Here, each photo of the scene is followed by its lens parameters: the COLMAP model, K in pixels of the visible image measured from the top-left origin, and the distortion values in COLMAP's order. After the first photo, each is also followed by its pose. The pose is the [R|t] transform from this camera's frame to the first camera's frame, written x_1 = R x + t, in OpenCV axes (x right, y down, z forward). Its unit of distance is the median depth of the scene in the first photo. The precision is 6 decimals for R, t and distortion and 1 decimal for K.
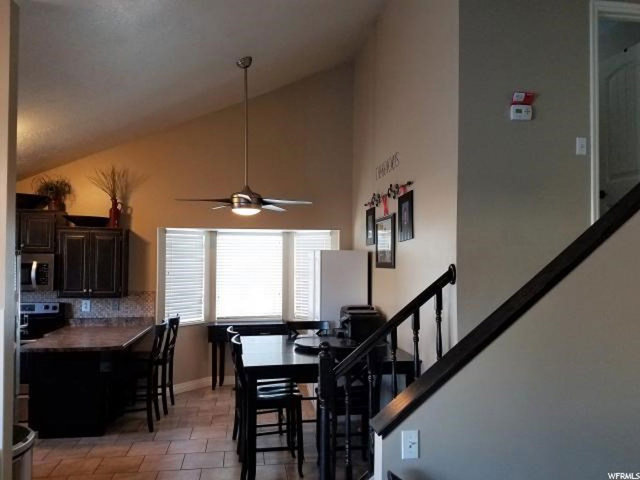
lens RADIAL K [[475.6, 0, 322.1], [0, 475.6, 255.6], [0, 0, 1]] dist [0.265912, -0.432395]
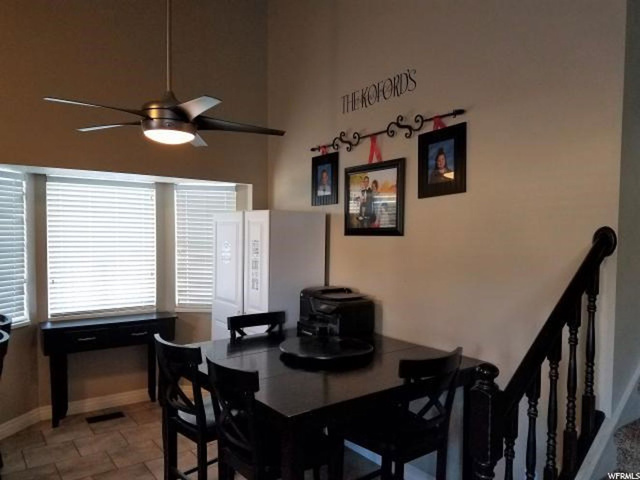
lens RADIAL K [[475.6, 0, 322.1], [0, 475.6, 255.6], [0, 0, 1]] dist [0.265912, -0.432395]
pose [[0.886072, -0.014063, 0.463334, -0.242907], [-0.013515, 0.998331, 0.056147, 0.014195], [-0.463351, -0.056012, 0.884403, 0.338935]]
